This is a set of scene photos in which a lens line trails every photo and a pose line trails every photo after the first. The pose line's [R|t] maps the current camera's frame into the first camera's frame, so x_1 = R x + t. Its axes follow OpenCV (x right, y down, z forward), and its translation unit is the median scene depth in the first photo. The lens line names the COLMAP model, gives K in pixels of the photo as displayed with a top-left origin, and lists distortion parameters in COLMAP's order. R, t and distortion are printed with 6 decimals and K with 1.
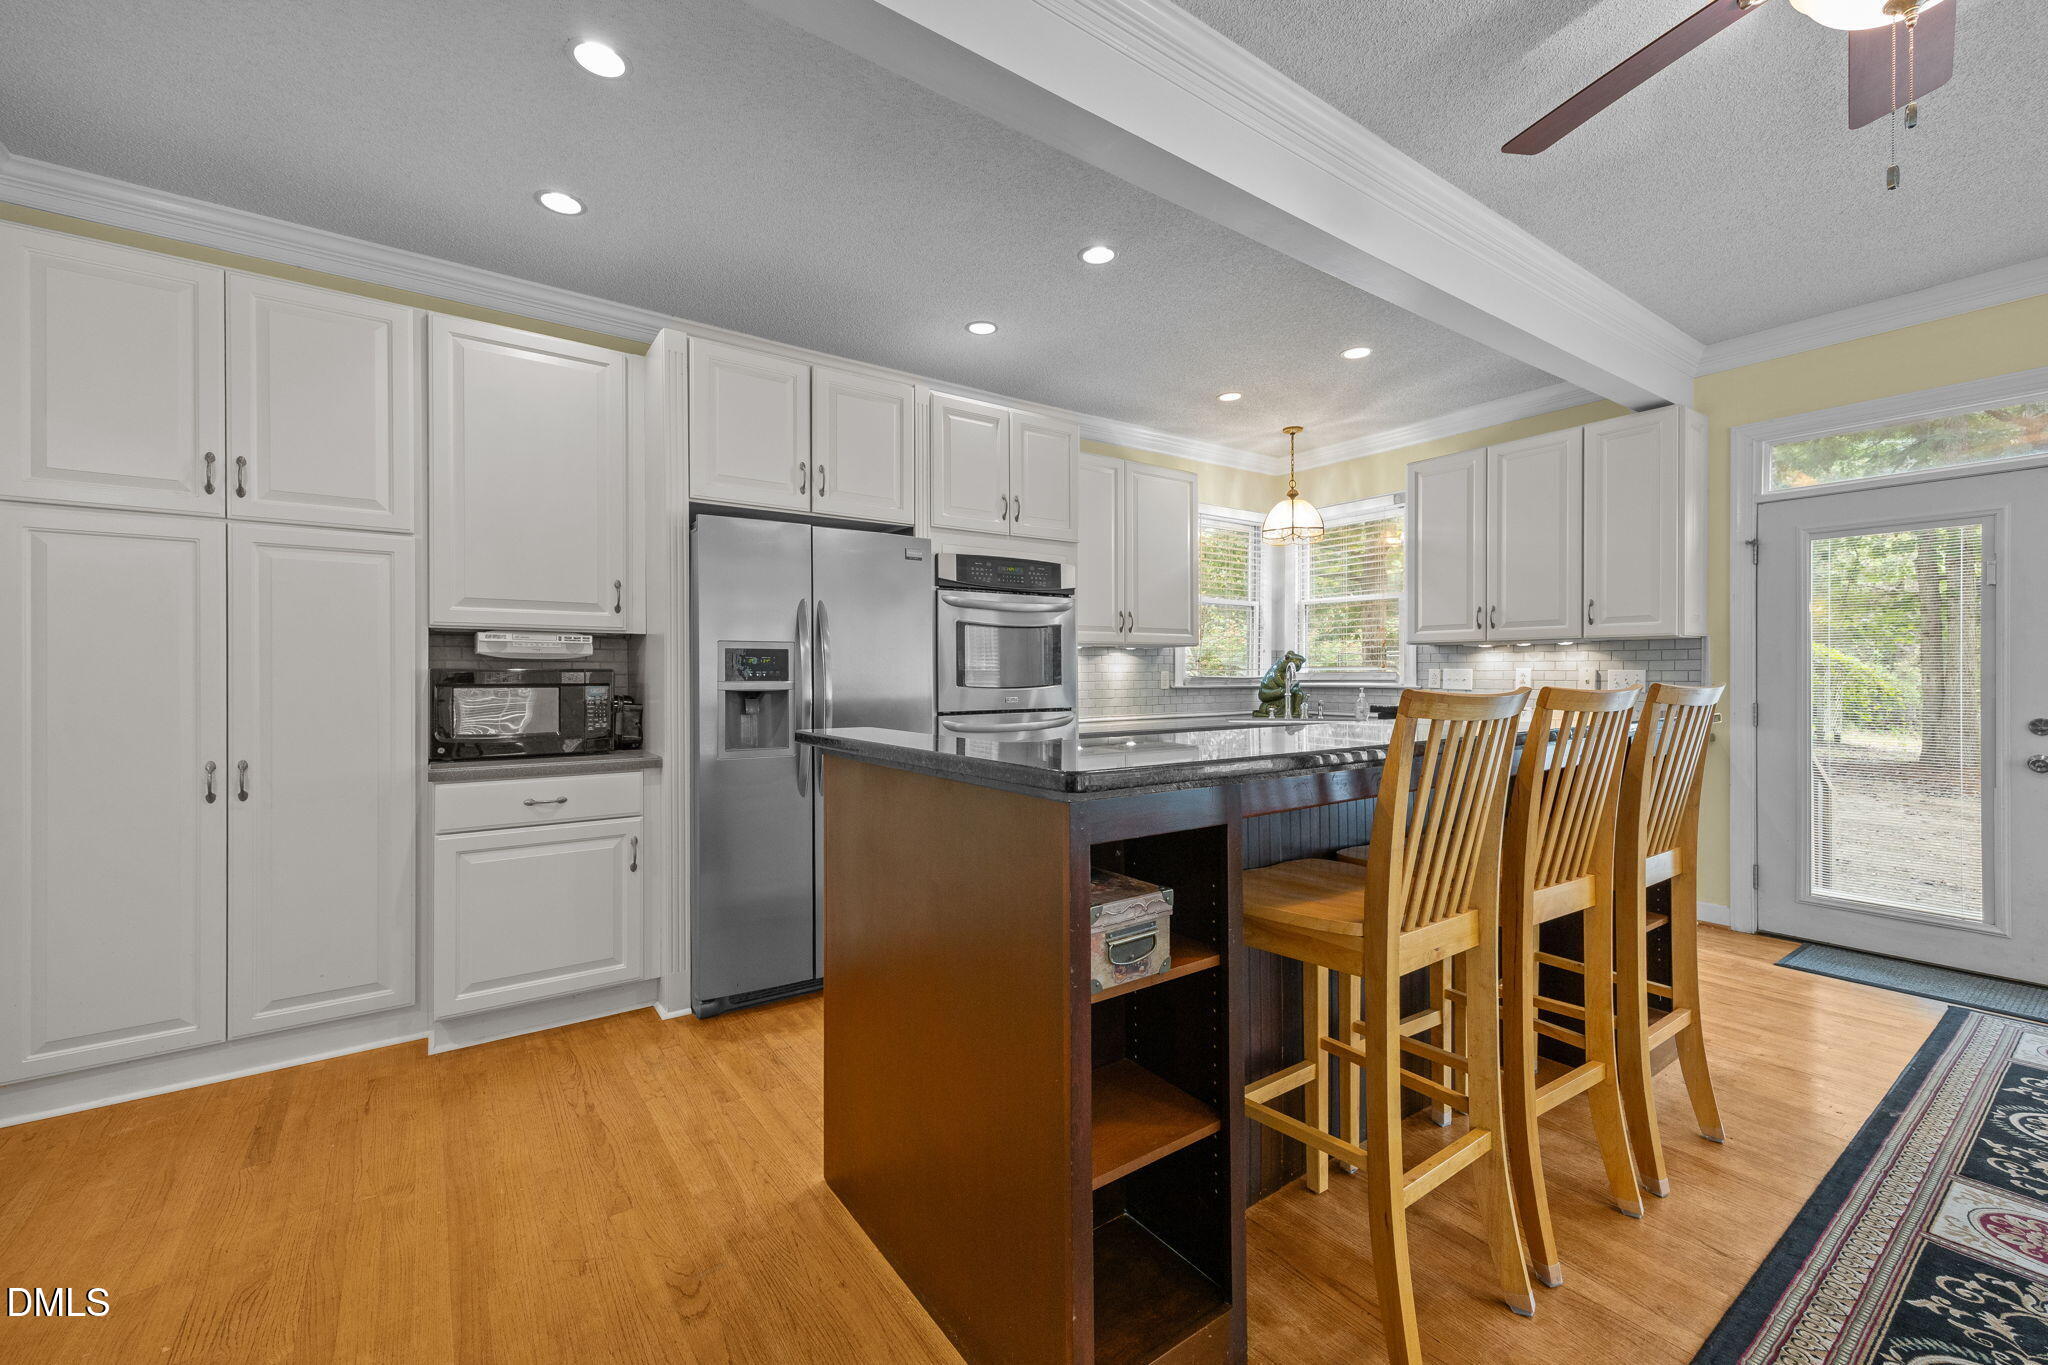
lens RADIAL K [[827.3, 0, 1023.2], [0, 827.3, 674.5], [0, 0, 1]] dist [0.010910, -0.001640]
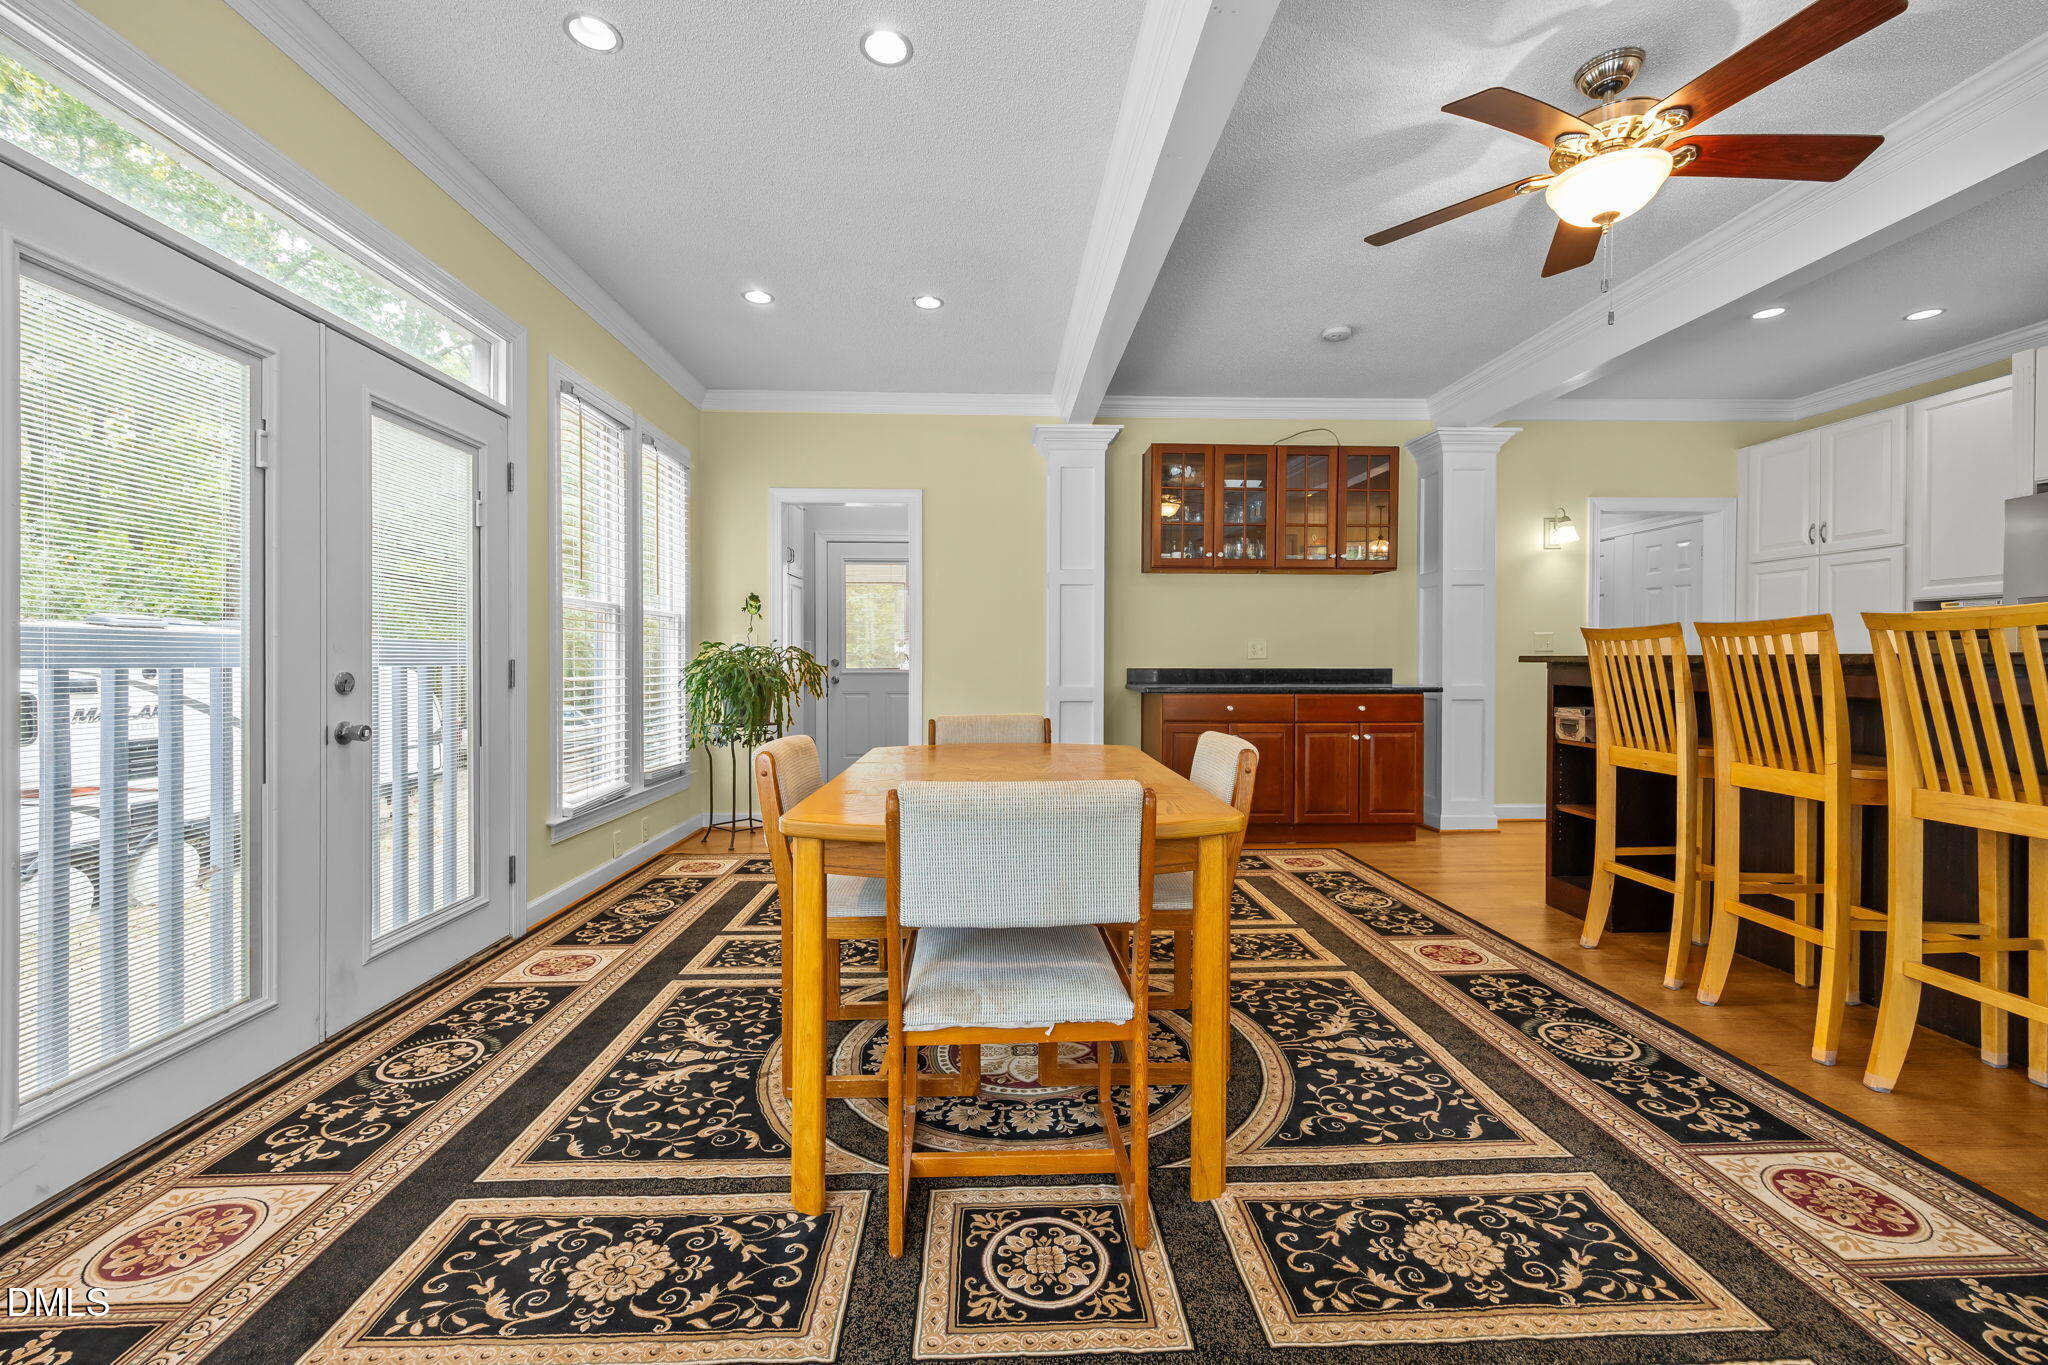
lens RADIAL K [[827.3, 0, 1026.8], [0, 827.3, 665.5], [0, 0, 1]] dist [0.010910, -0.001640]
pose [[-0.549333, 0.009052, -0.835555, 1.062743], [-0.002201, 0.999922, 0.012280, 0.033213], [0.835601, 0.008584, -0.549270, 0.322176]]
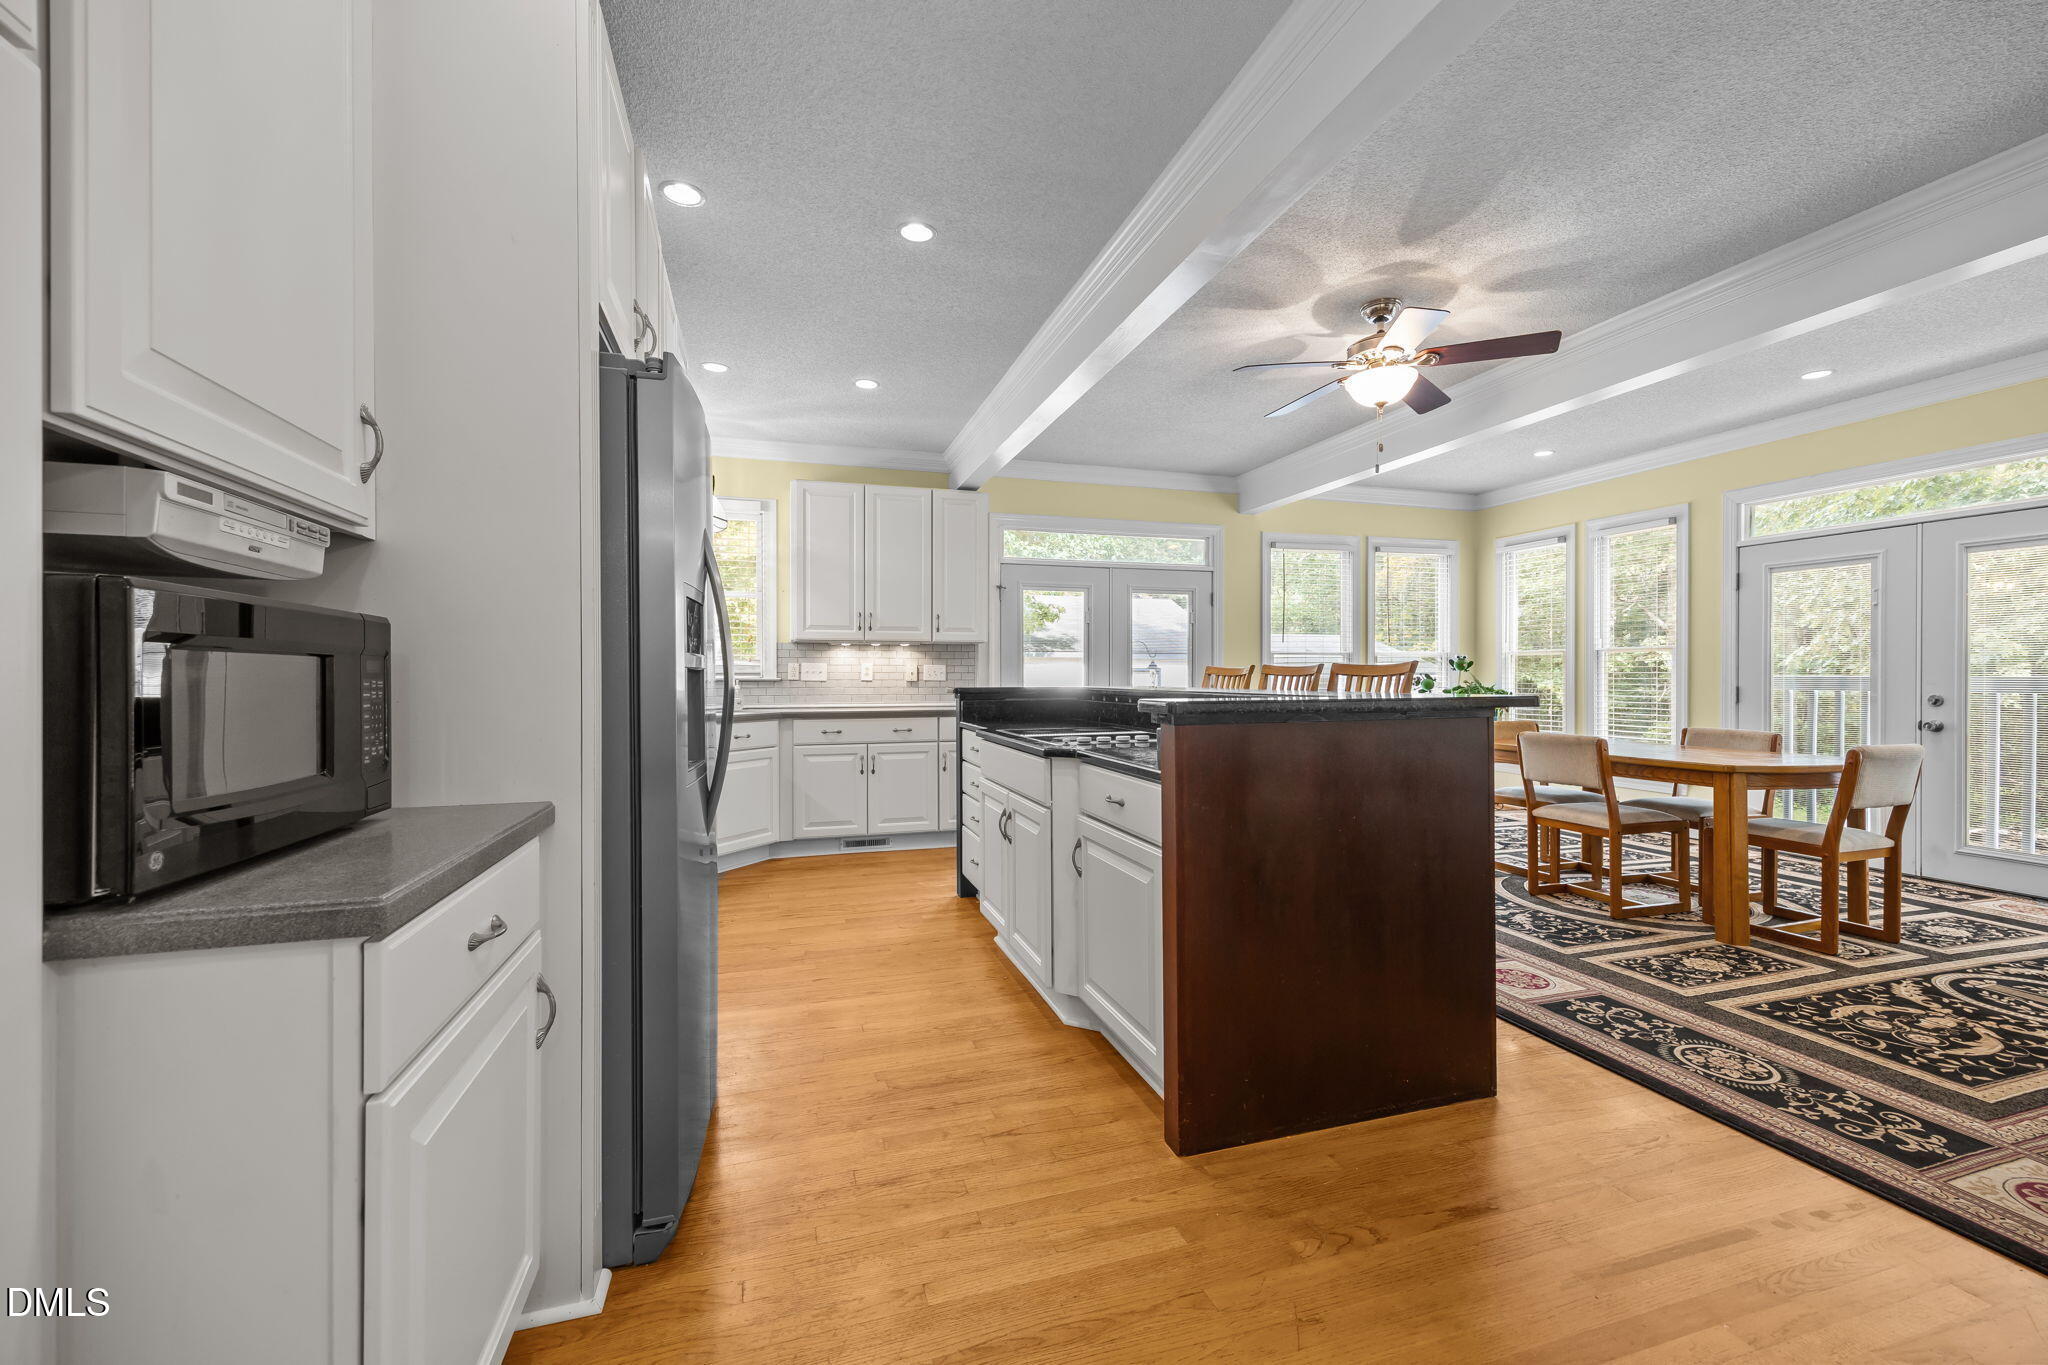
lens RADIAL K [[827.3, 0, 1024.8], [0, 827.3, 679.5], [0, 0, 1]] dist [0.010910, -0.001640]
pose [[0.314898, -0.000827, 0.949125, -0.598949], [0.004205, 0.999991, -0.000524, 0.021580], [-0.949116, 0.004156, 0.314899, 0.420440]]
